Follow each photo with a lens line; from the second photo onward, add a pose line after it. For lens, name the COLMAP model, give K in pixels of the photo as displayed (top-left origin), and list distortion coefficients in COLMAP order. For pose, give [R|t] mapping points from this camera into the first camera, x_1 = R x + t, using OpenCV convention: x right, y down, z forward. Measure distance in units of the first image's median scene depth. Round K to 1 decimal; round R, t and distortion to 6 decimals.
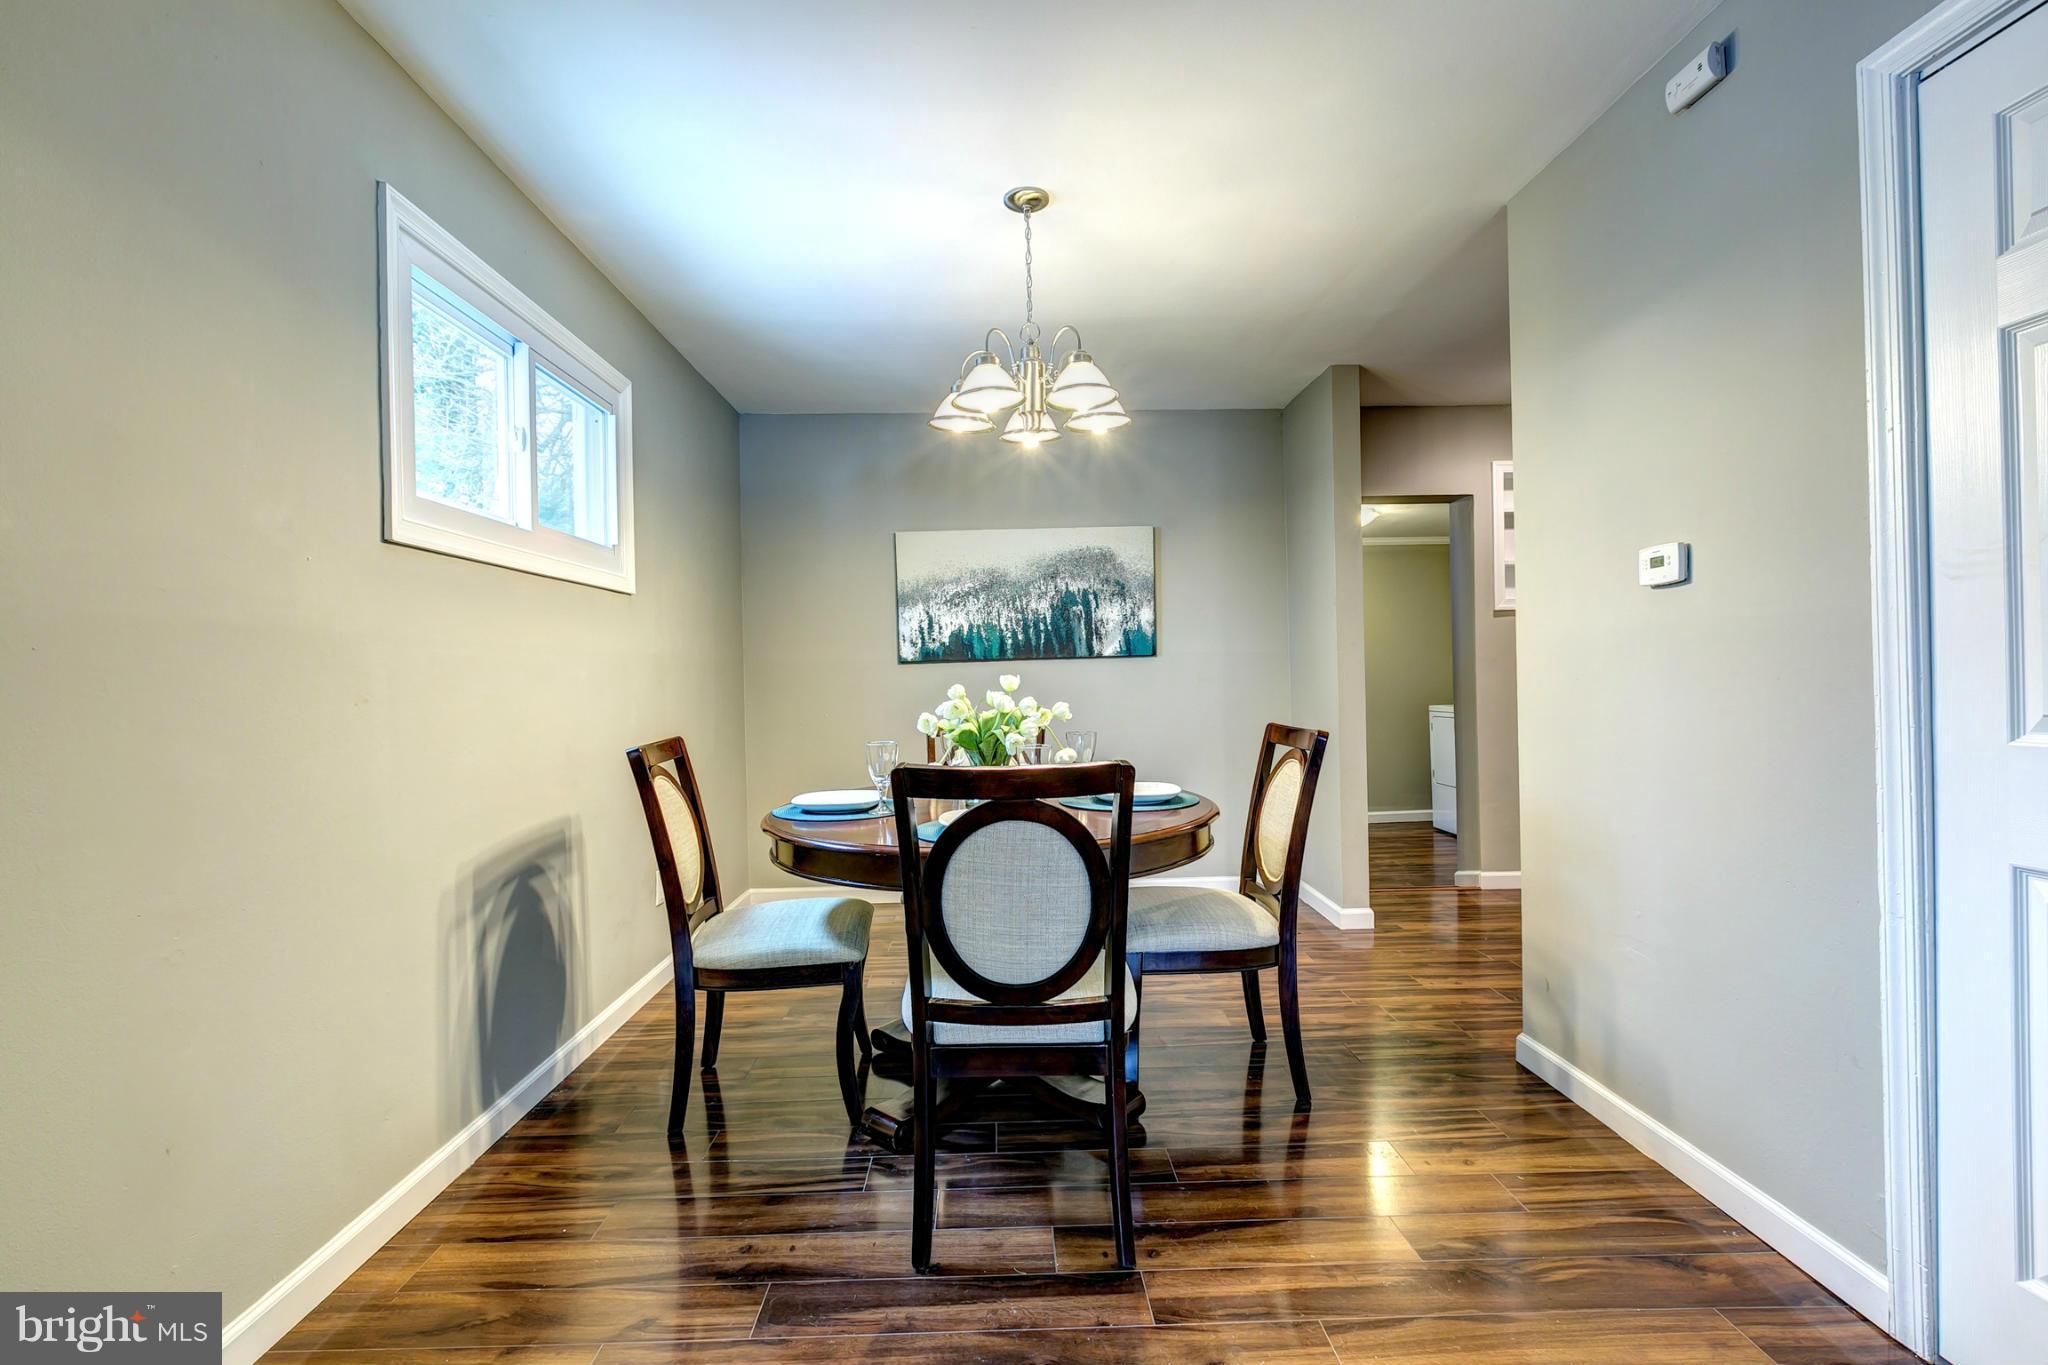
lens RADIAL K [[908.9, 0, 1021.2], [0, 908.9, 677.2], [0, 0, 1]] dist [0.002988, -0.001238]
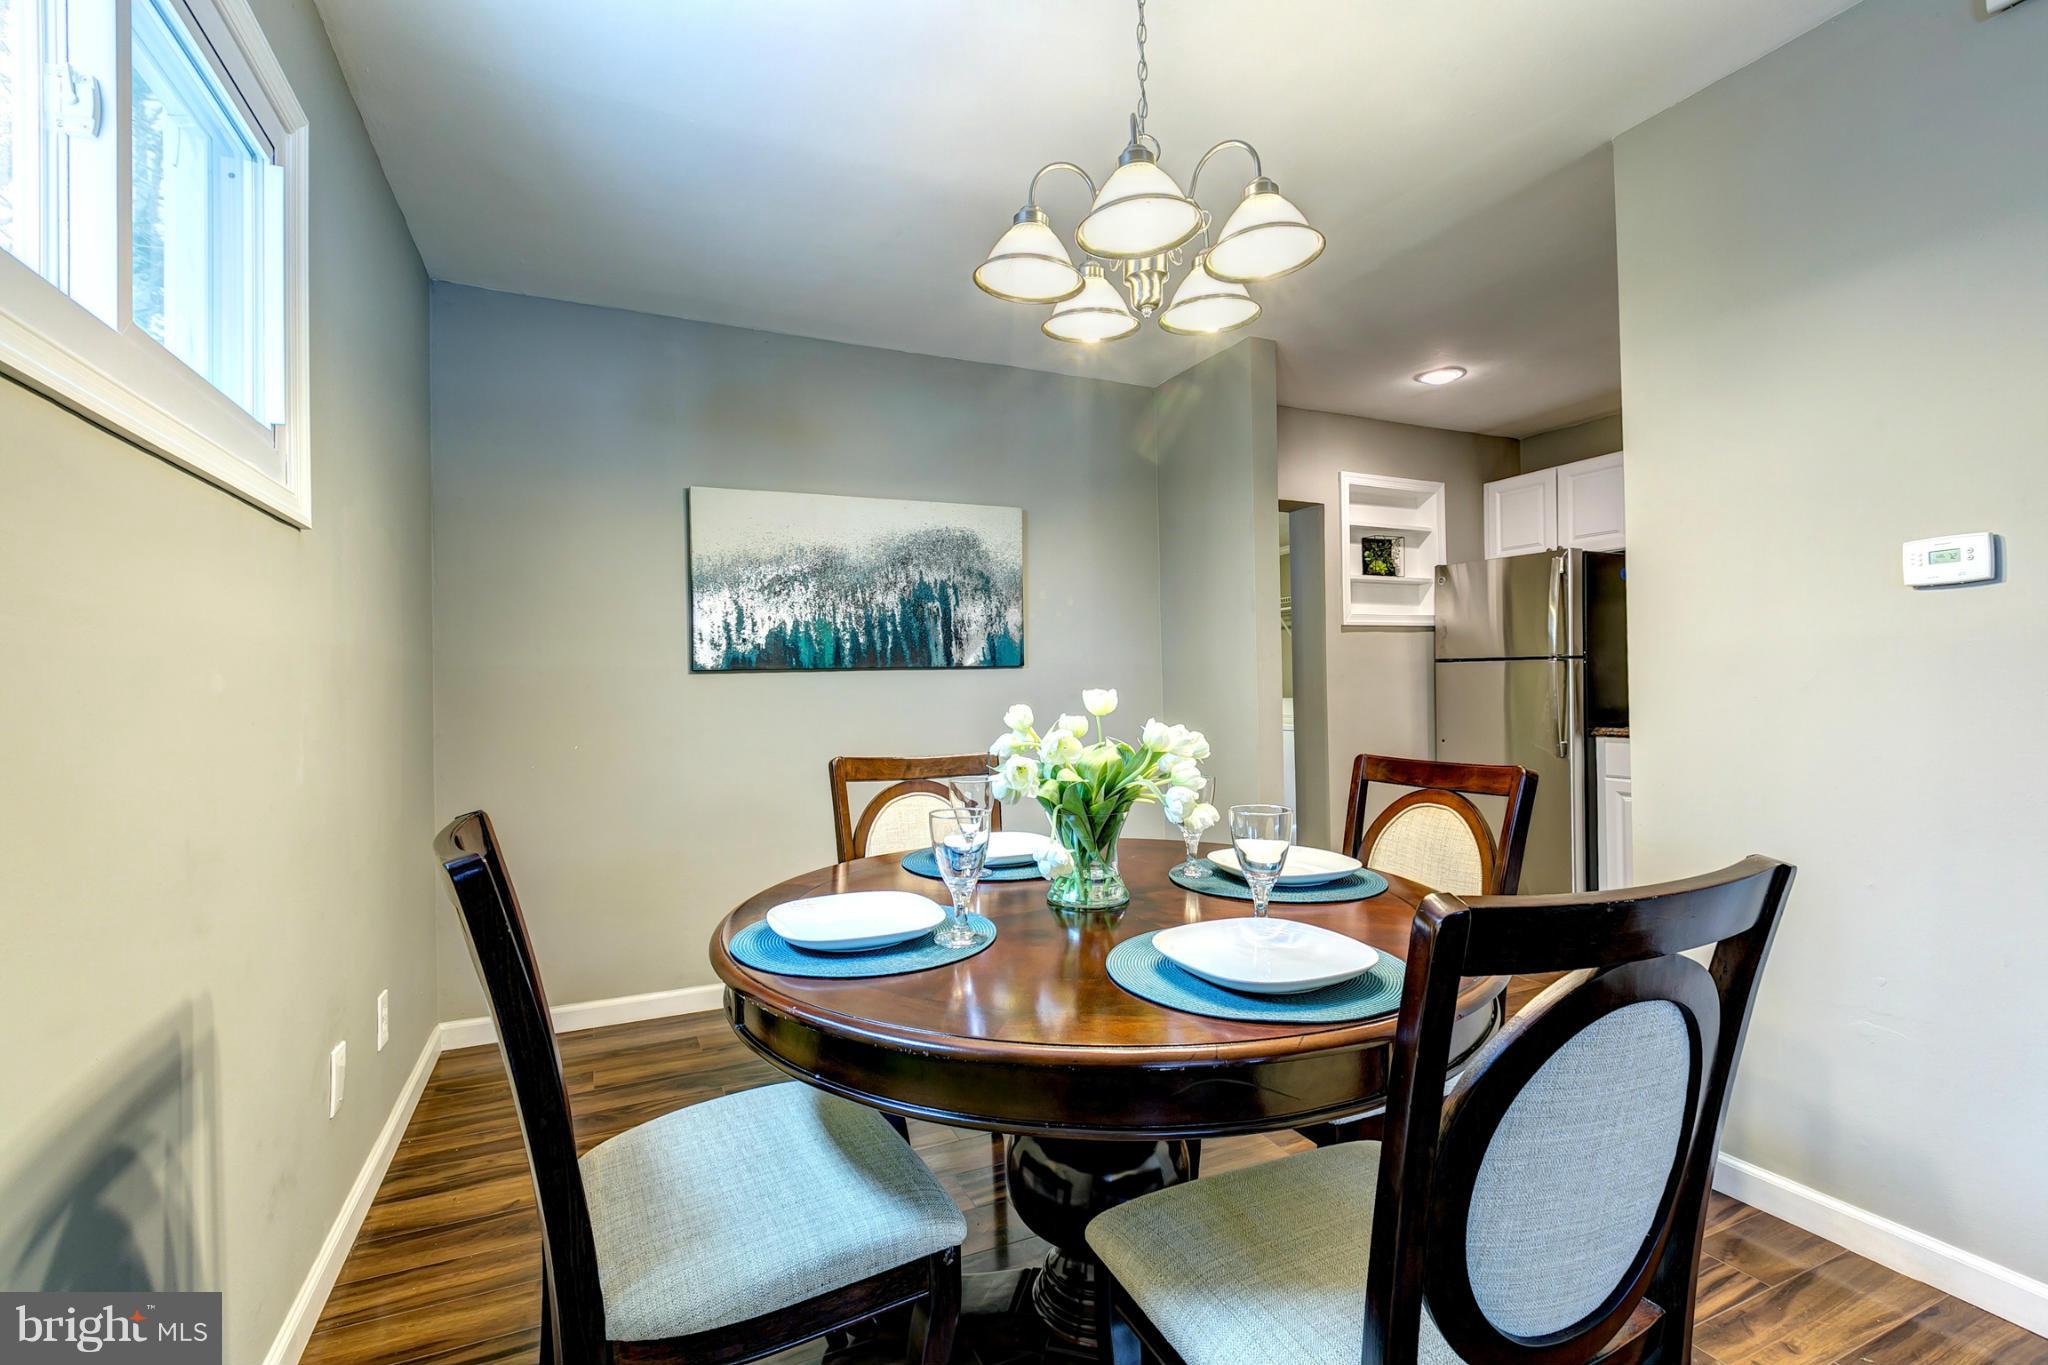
lens RADIAL K [[908.9, 0, 1023.7], [0, 908.9, 679.4], [0, 0, 1]] dist [0.002988, -0.001238]
pose [[0.920143, 0.009657, 0.391464, -0.173310], [-0.003502, 0.999859, -0.016435, 0.000984], [-0.391567, 0.013752, 0.920047, 0.250335]]
